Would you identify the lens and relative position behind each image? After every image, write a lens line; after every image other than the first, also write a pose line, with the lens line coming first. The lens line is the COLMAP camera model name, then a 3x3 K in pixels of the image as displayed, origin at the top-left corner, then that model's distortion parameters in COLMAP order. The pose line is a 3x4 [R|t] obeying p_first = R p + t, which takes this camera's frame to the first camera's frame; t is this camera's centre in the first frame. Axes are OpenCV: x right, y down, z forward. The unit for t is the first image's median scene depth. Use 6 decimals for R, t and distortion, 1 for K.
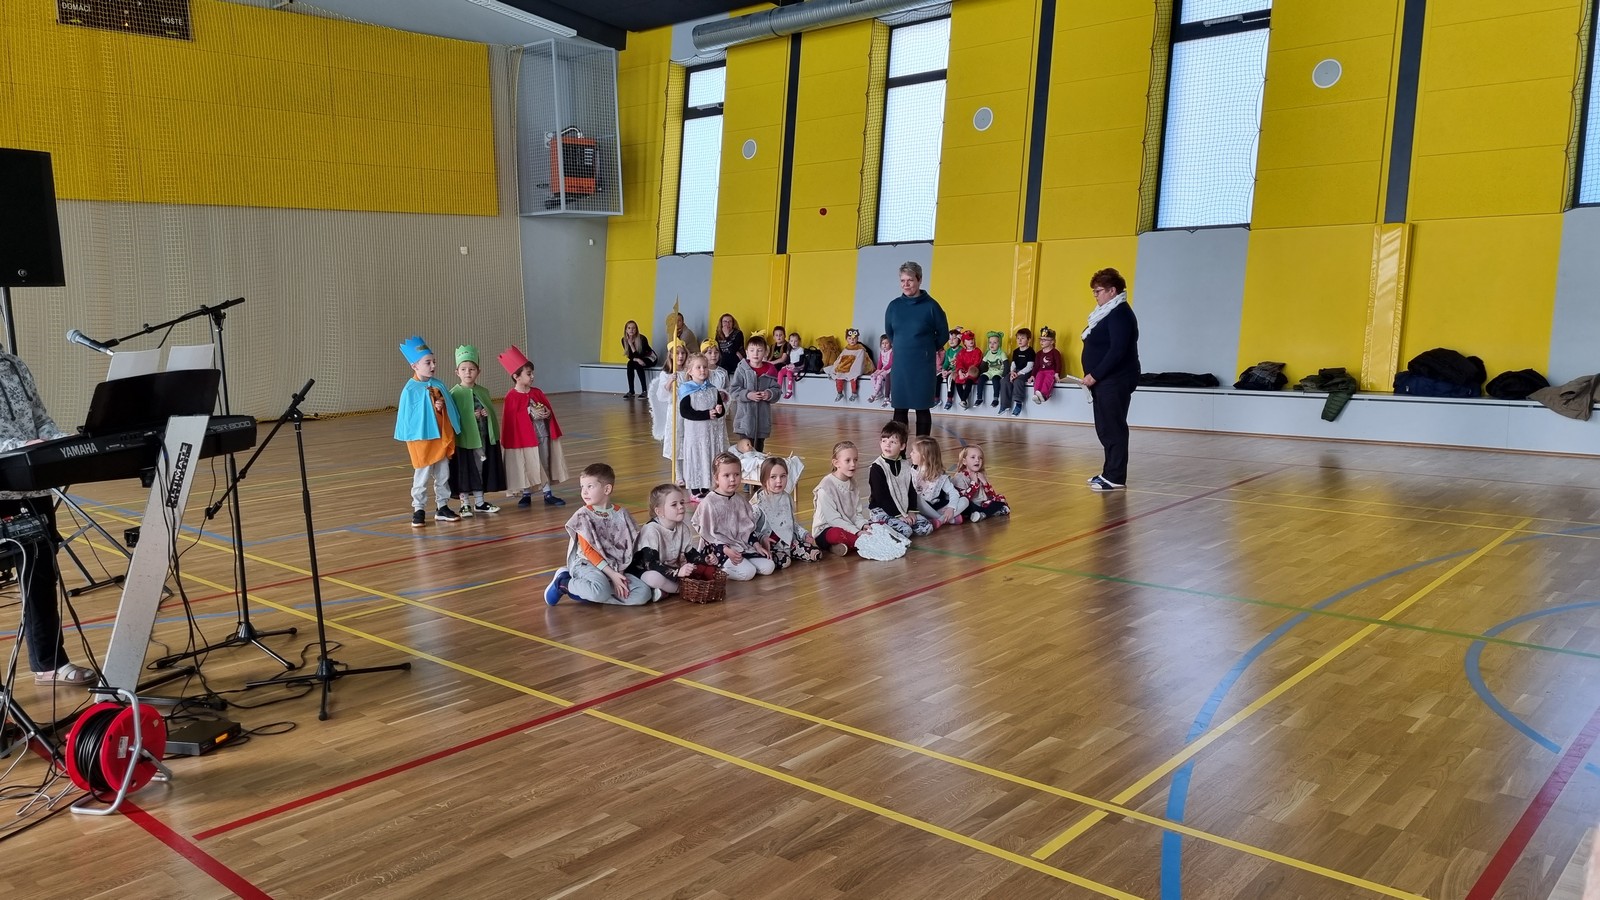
lens RADIAL K [[1208.0, 0, 816.0], [0, 1208.0, 459.4], [0, 0, 1]] dist [0.061567, -0.053278]
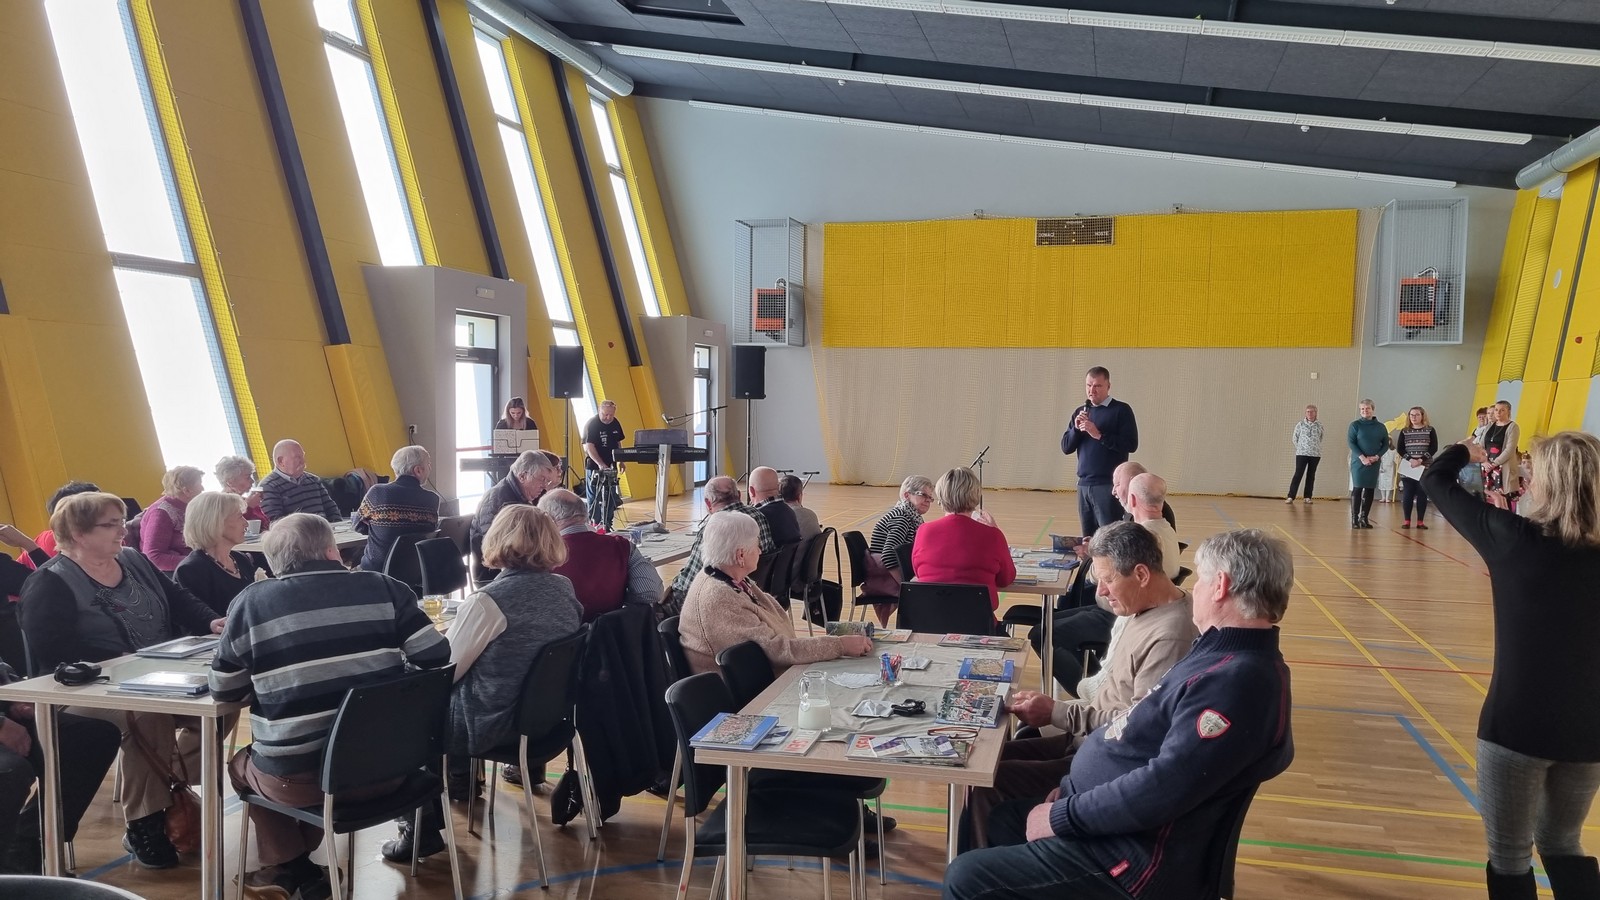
lens RADIAL K [[1208.0, 0, 816.0], [0, 1208.0, 459.4], [0, 0, 1]] dist [0.061567, -0.053278]
pose [[0.457457, 0.069970, -0.886475, 0.993722], [-0.148204, 0.988956, 0.001580, -0.025580], [0.876795, 0.130656, 0.462774, -0.008427]]
